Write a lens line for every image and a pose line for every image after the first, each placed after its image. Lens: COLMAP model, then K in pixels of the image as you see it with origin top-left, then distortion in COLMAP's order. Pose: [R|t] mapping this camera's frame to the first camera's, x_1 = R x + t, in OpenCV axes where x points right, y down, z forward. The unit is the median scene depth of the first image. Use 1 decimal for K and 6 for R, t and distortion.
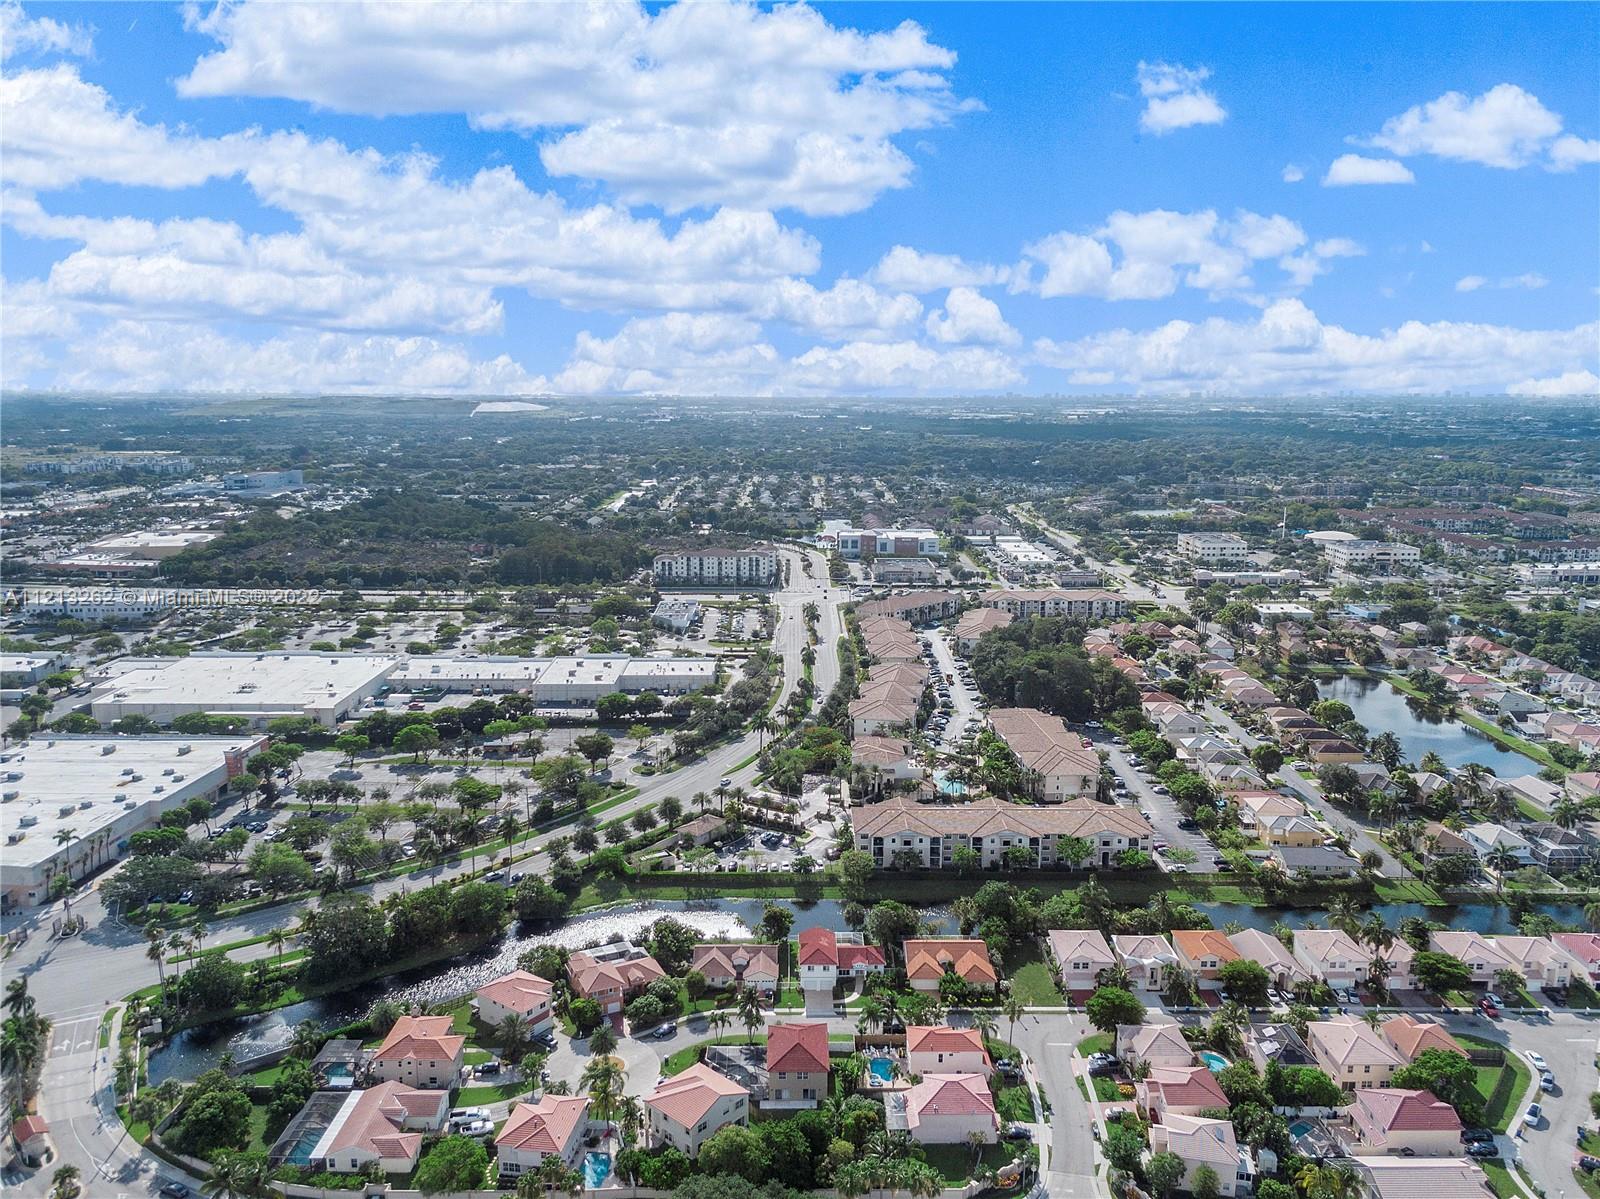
lens RADIAL K [[1156.4, 0, 803.1], [0, 1156.4, 598.9], [0, 0, 1]] dist [0.007457, -0.016028]
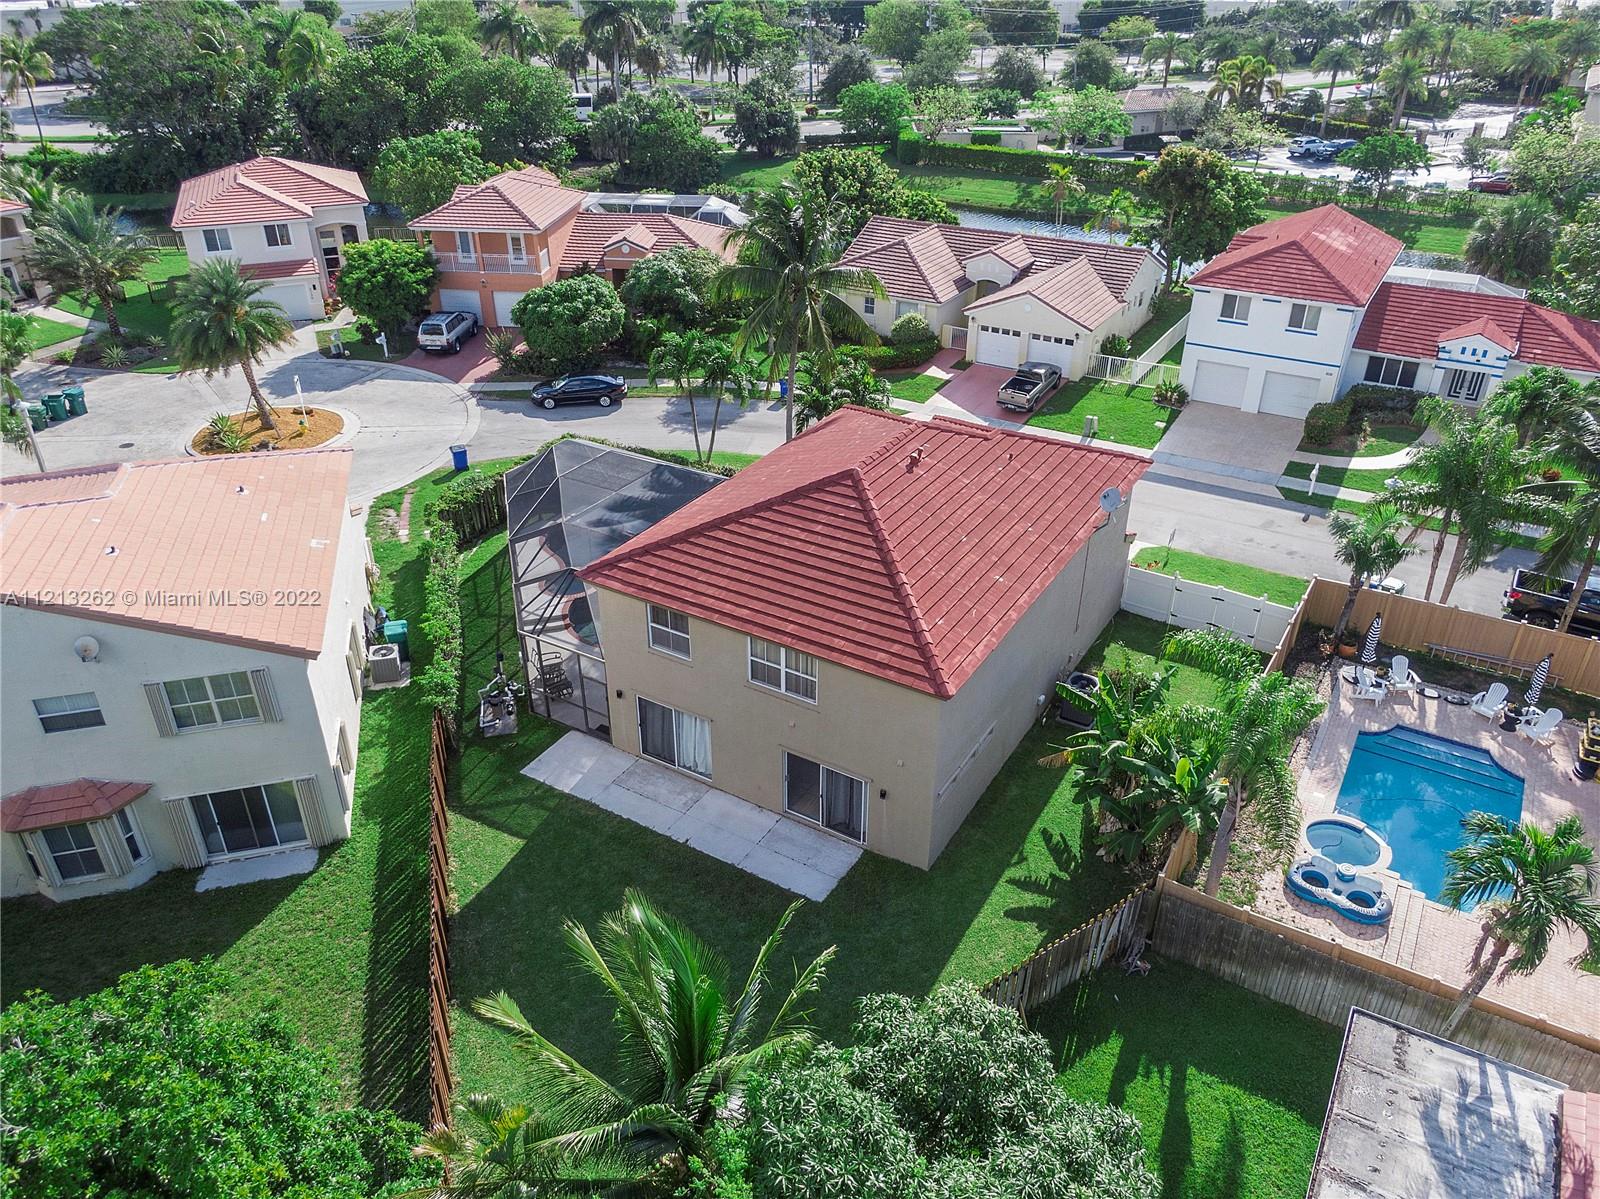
lens RADIAL K [[1156.4, 0, 804.7], [0, 1156.4, 592.7], [0, 0, 1]] dist [0.007457, -0.016028]
pose [[0.851776, 0.266014, -0.451347, 0.055280], [-0.099920, 0.928175, 0.358478, 0.309840], [0.514289, -0.260244, 0.817178, 0.780145]]
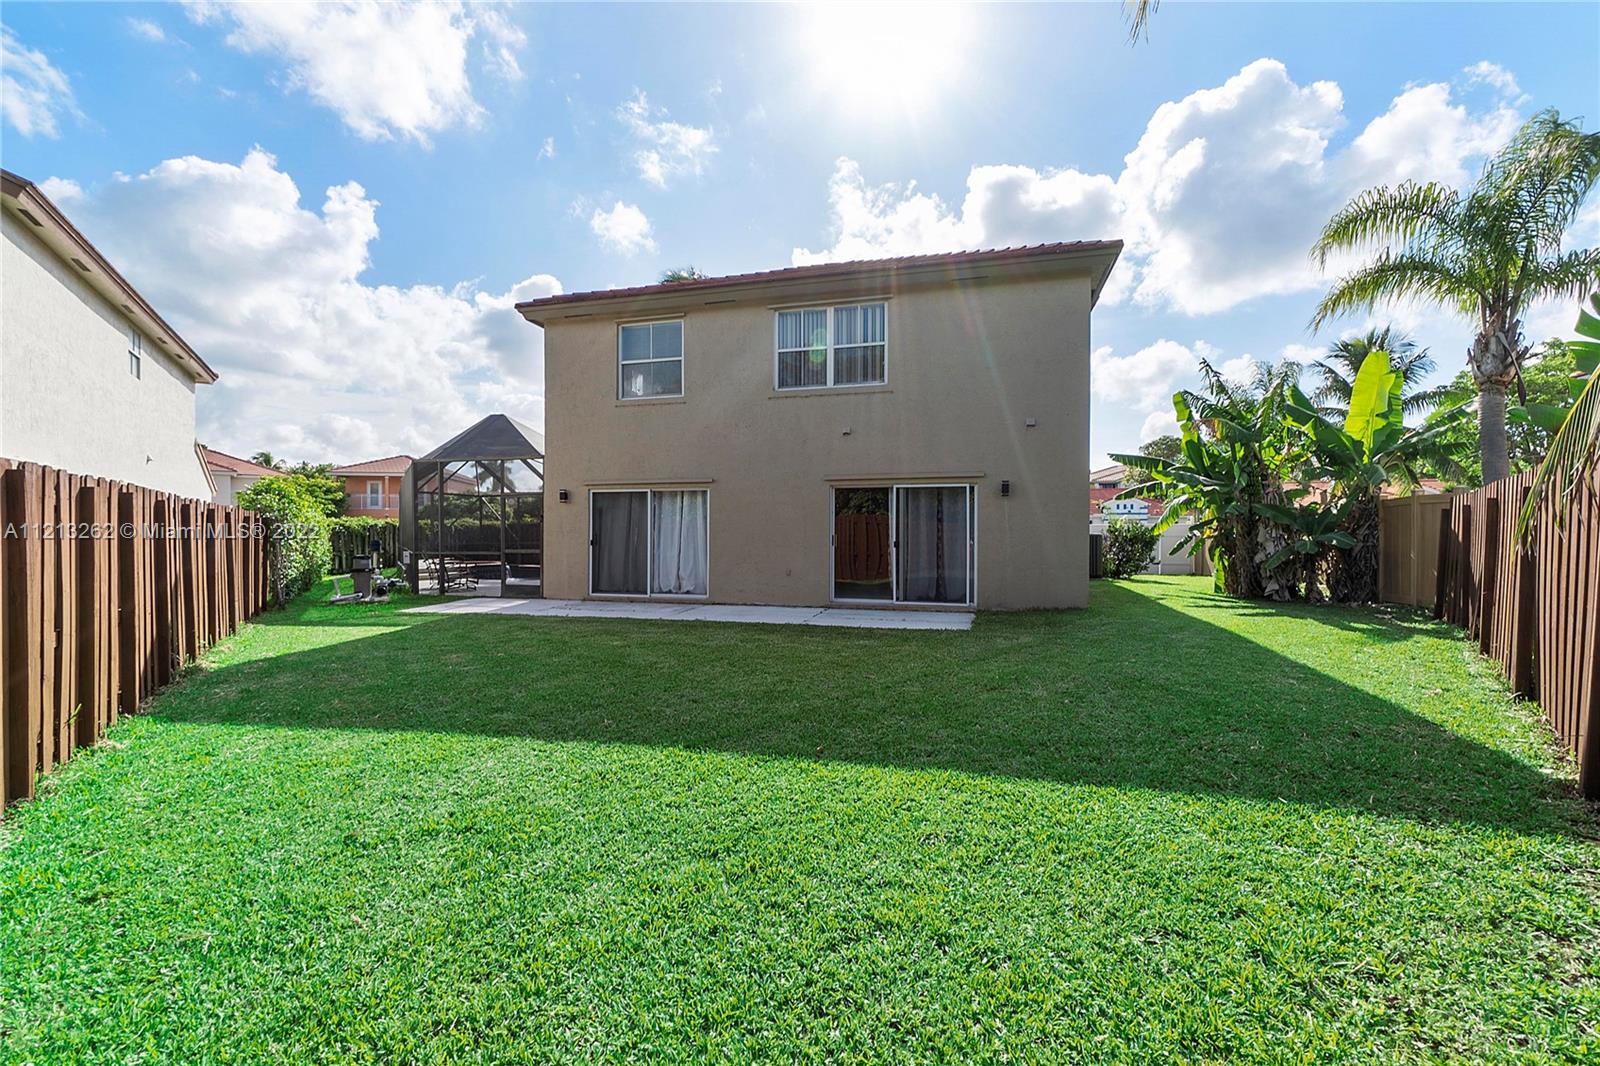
lens RADIAL K [[696.4, 0, 796.5], [0, 696.4, 533.0], [0, 0, 1]] dist [-0.003821, -0.000127]
pose [[0.962530, 0.018135, -0.270567, 0.010156], [-0.062215, 0.985914, -0.155249, 0.387400], [0.263940, 0.166265, 0.950101, 0.830517]]
